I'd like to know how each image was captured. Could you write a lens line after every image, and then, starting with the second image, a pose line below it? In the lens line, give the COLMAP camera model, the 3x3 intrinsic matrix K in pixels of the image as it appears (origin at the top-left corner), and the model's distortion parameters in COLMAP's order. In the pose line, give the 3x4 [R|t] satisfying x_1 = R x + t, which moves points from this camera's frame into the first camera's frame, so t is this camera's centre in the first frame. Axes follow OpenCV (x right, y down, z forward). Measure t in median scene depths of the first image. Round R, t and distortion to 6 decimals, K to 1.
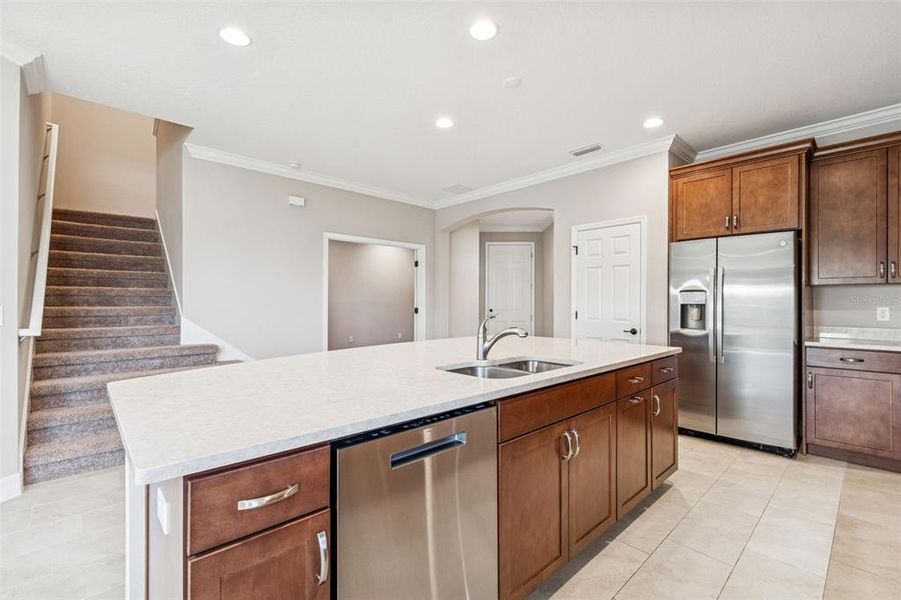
lens RADIAL K [[401.9, 0, 458.0], [0, 401.9, 304.4], [0, 0, 1]] dist [-0.000902, -0.000257]
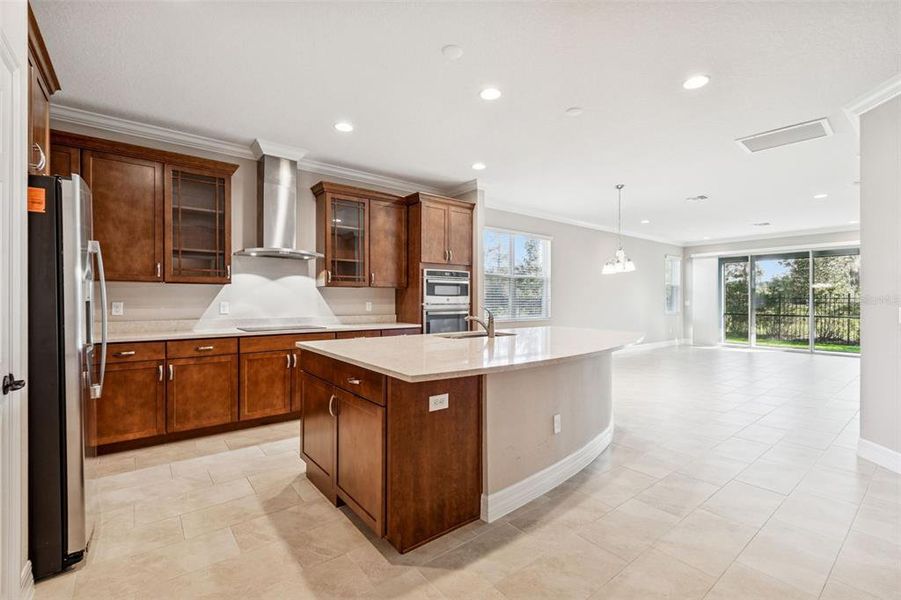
lens RADIAL K [[399.7, 0, 456.0], [0, 399.7, 299.3], [0, 0, 1]] dist [0.002053, -0.001635]
pose [[-0.996122, -0.004314, 0.087874, 0.023778], [-0.003834, 0.999977, 0.005626, -0.011084], [-0.087897, 0.005267, -0.996116, 1.332775]]
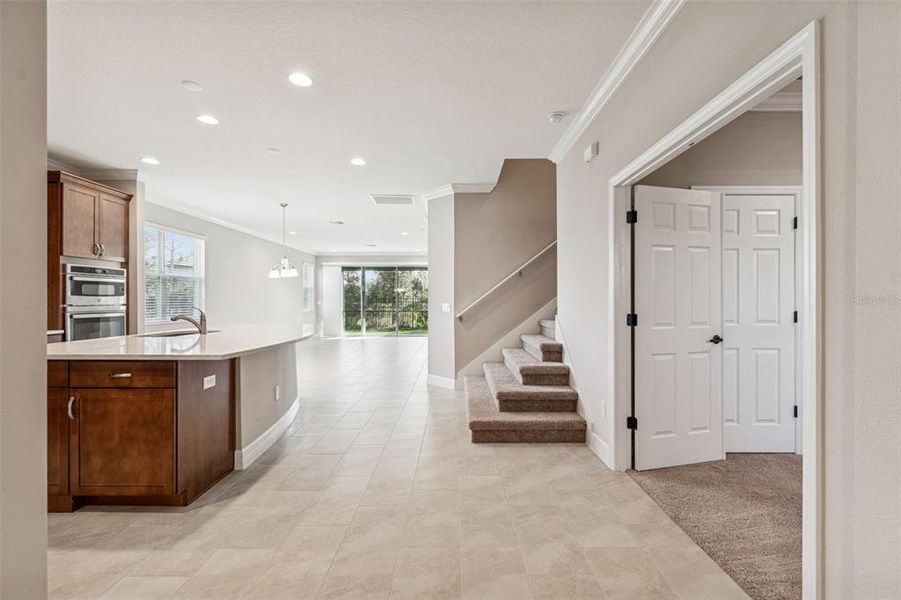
lens RADIAL K [[399.7, 0, 458.3], [0, 399.7, 301.0], [0, 0, 1]] dist [0.002053, -0.001635]
pose [[-0.687522, -0.000987, -0.726163, 0.282514], [-0.006411, 0.999968, 0.004712, -0.012304], [0.726135, 0.007895, -0.687507, 1.560520]]
